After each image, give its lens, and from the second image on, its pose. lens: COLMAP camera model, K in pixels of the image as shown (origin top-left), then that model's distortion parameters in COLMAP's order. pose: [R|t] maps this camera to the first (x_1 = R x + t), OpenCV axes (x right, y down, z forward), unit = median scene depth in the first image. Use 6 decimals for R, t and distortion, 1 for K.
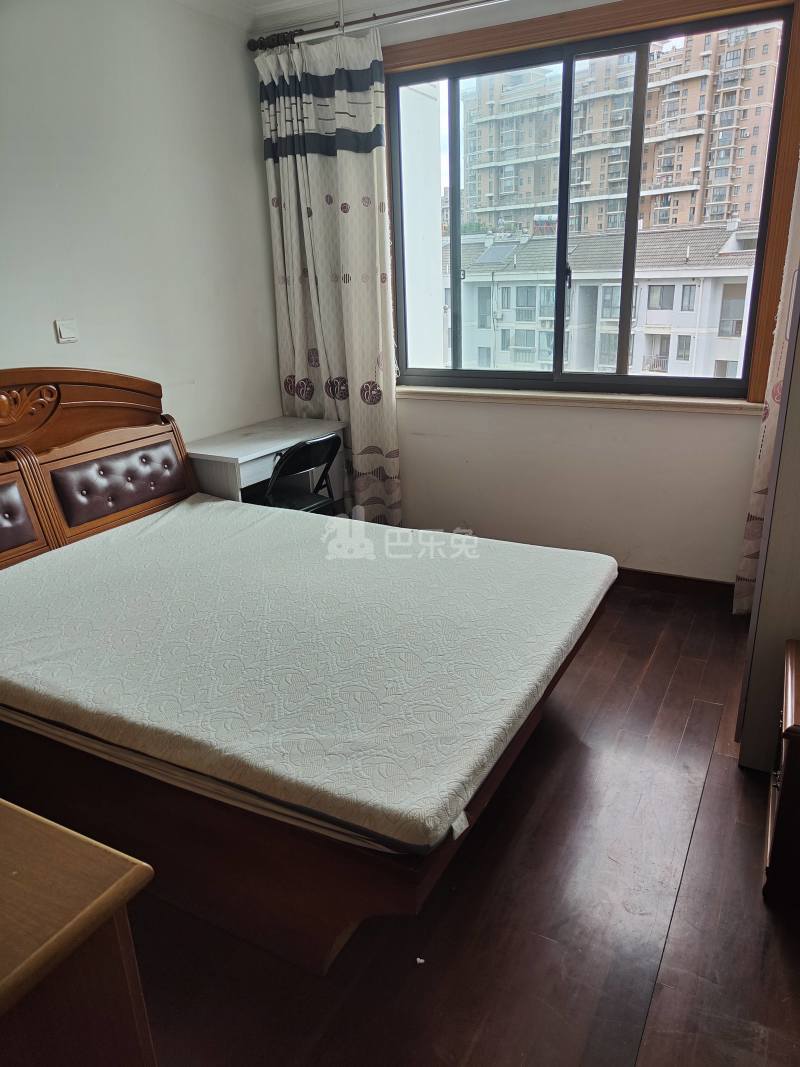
lens RADIAL K [[744.3, 0, 418.6], [0, 744.3, 529.5], [0, 0, 1]] dist [-0.000449, -0.001420]
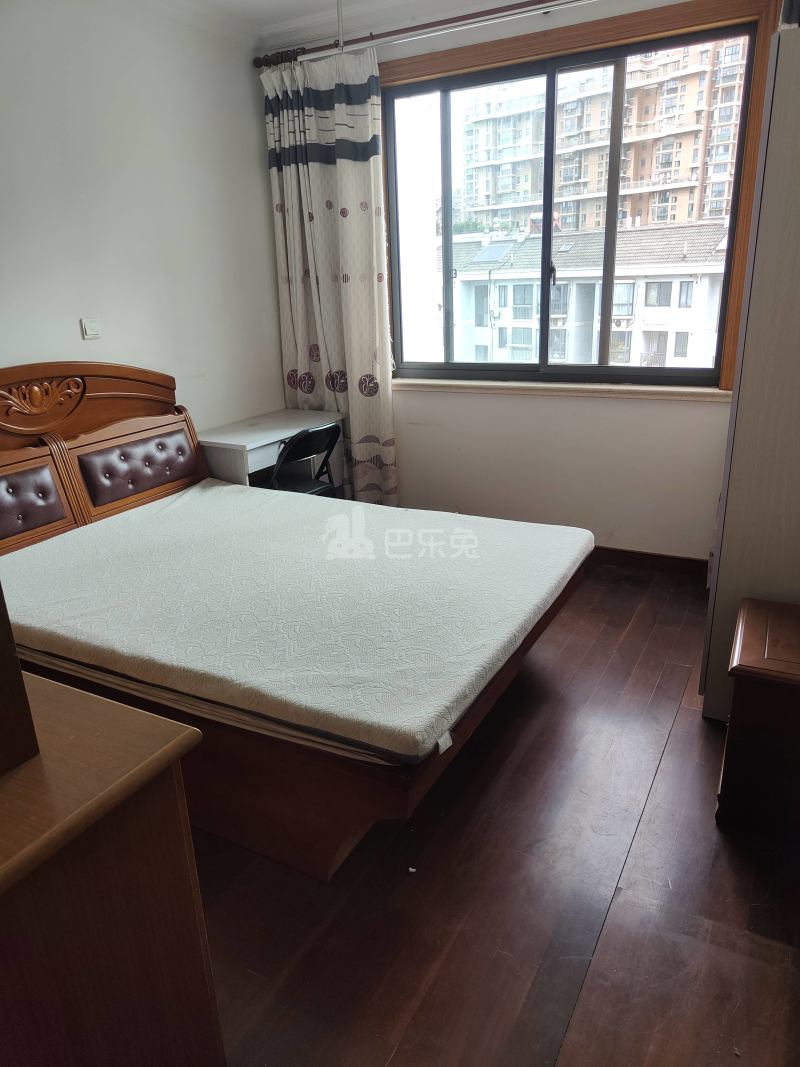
lens RADIAL K [[745.9, 0, 400.4], [0, 745.9, 530.8], [0, 0, 1]] dist [-0.001758, -0.002477]
pose [[0.999762, -0.001852, -0.021746, 0.005007], [0.001892, 0.999996, 0.001863, 0.026522], [0.021742, -0.001904, 0.999762, -0.077471]]
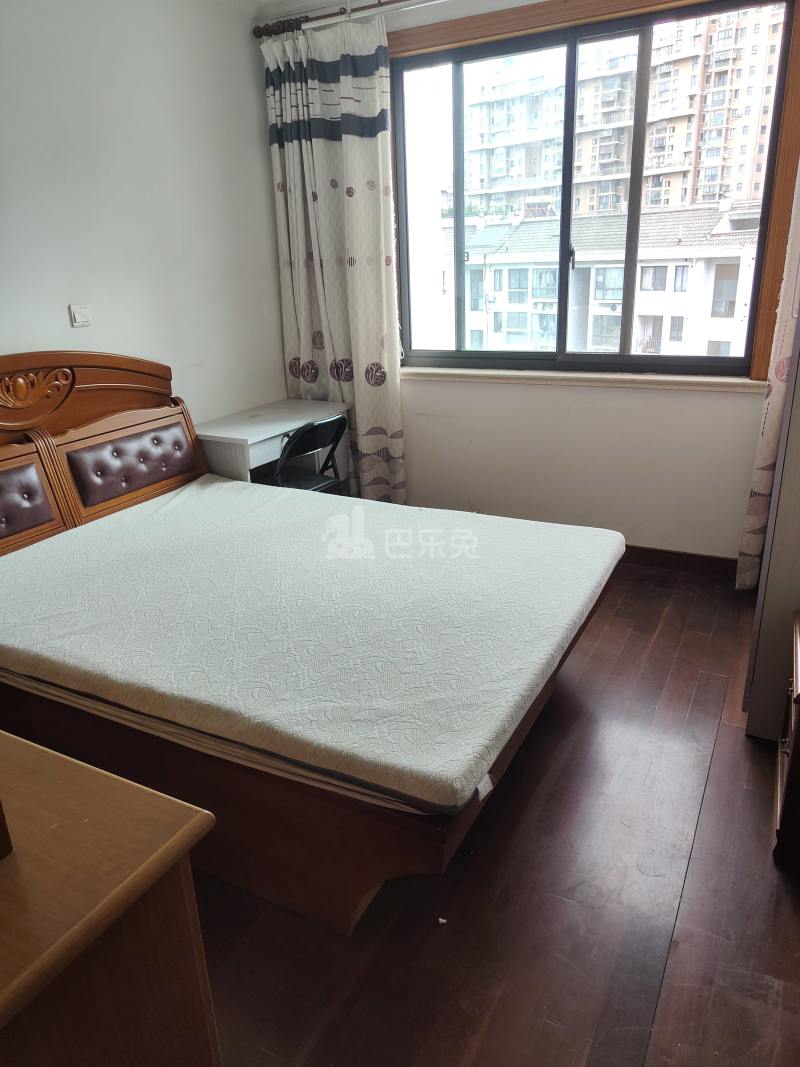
lens RADIAL K [[744.8, 0, 407.7], [0, 744.8, 516.4], [0, 0, 1]] dist [-0.003185, -0.000105]
pose [[0.999970, -0.006350, -0.004423, -0.019324], [0.006370, 0.999969, 0.004521, 0.006241], [0.004394, -0.004549, 0.999980, -0.016306]]
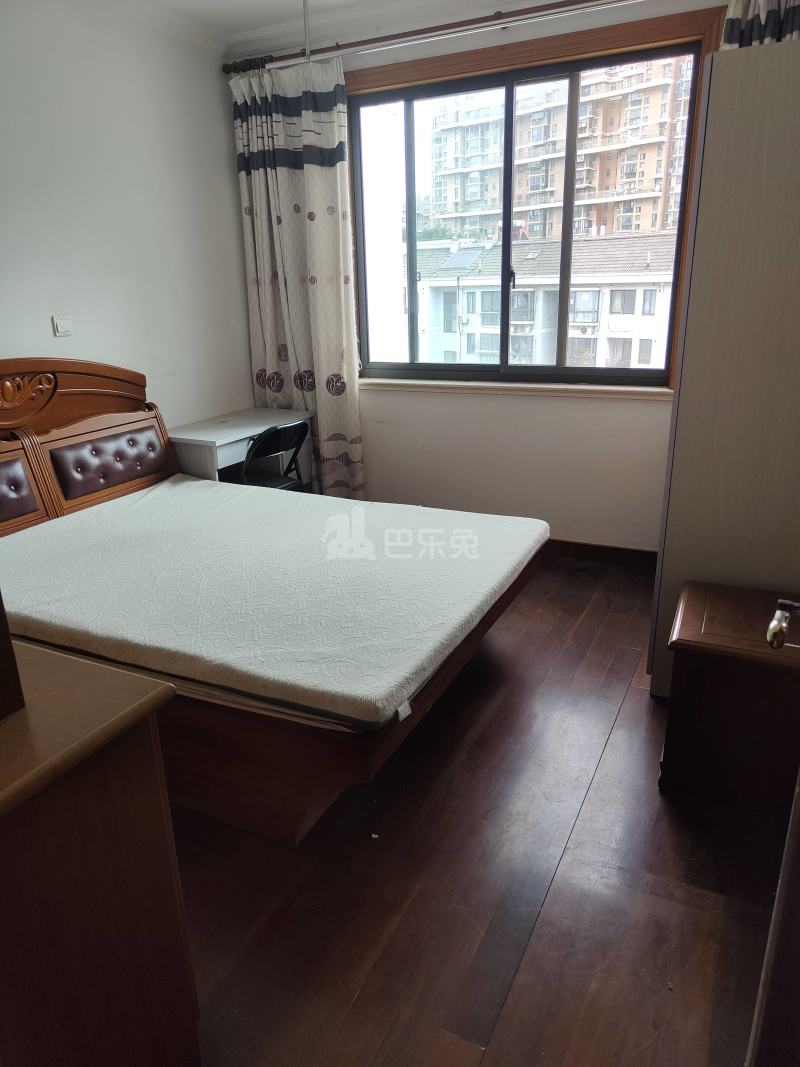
lens RADIAL K [[743.2, 0, 400.0], [0, 743.2, 533.5], [0, 0, 1]] dist [0.000457, -0.000213]
pose [[0.999836, -0.004025, 0.017664, 0.011844], [0.004043, 0.999991, -0.000992, 0.043024], [-0.017660, 0.001063, 0.999843, -0.111041]]
